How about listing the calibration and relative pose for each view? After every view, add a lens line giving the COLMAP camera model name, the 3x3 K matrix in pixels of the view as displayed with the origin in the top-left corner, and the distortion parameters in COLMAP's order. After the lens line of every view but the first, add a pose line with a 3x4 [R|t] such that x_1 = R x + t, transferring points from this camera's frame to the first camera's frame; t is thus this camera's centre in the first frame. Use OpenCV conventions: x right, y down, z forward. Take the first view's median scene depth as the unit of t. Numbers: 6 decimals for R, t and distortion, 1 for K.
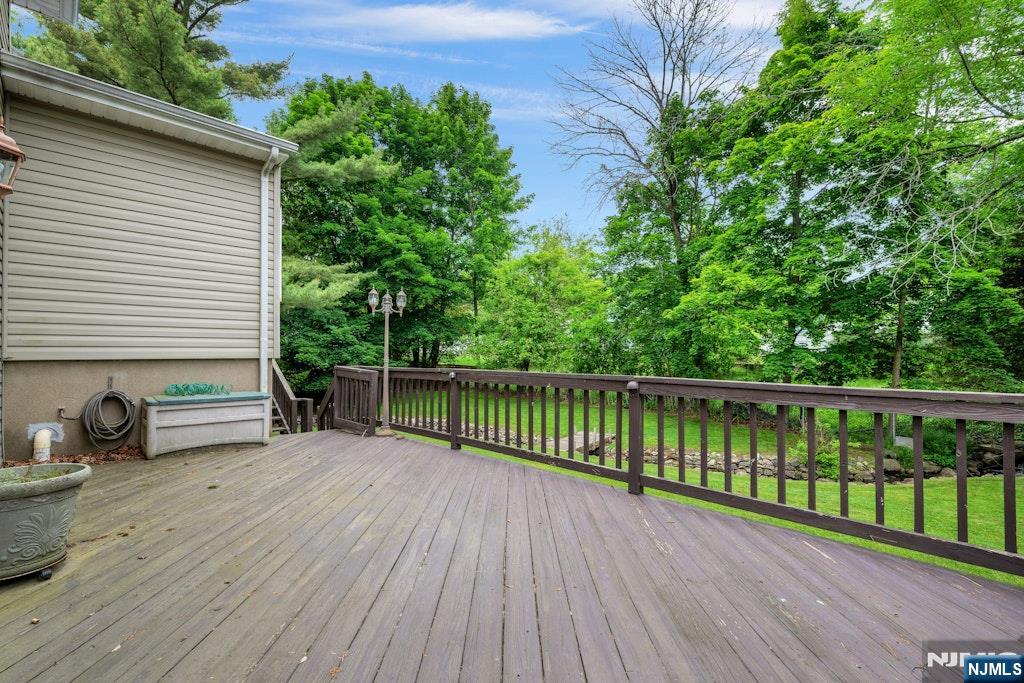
lens RADIAL K [[479.0, 0, 512.0], [0, 479.0, 341.5], [0, 0, 1]] dist [-0.002886, -0.000361]
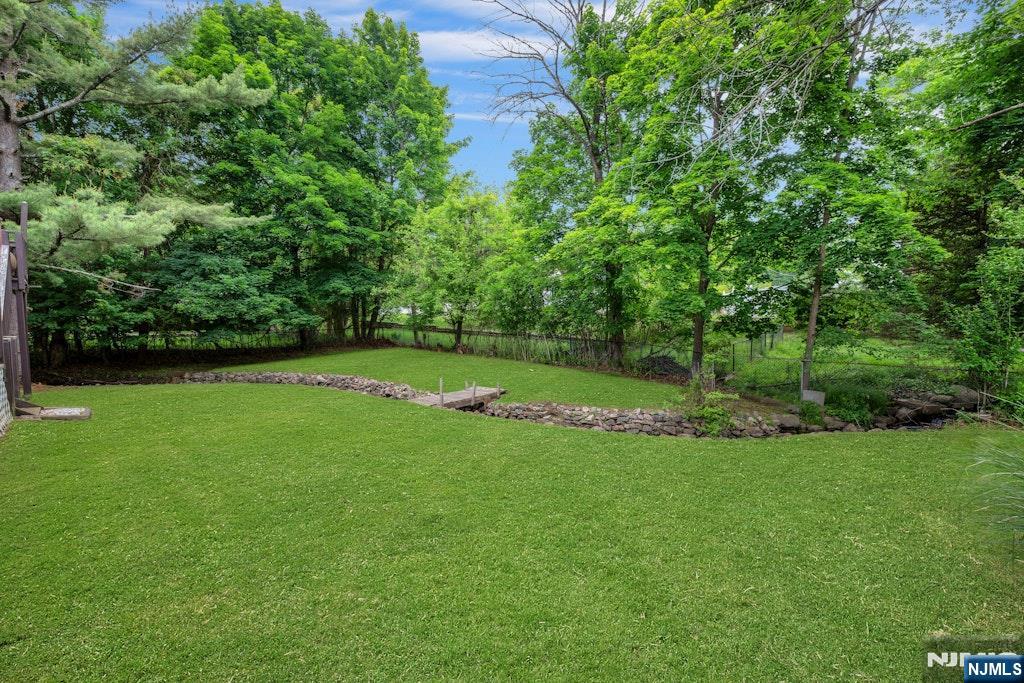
lens RADIAL K [[476.1, 0, 512.0], [0, 476.1, 341.5], [0, 0, 1]] dist [0.003449, 0.000252]
pose [[0.999998, -0.001353, 0.001322, 0.163633], [0.001253, 0.997333, 0.072973, 0.026372], [-0.001417, -0.072972, 0.997333, 0.069999]]
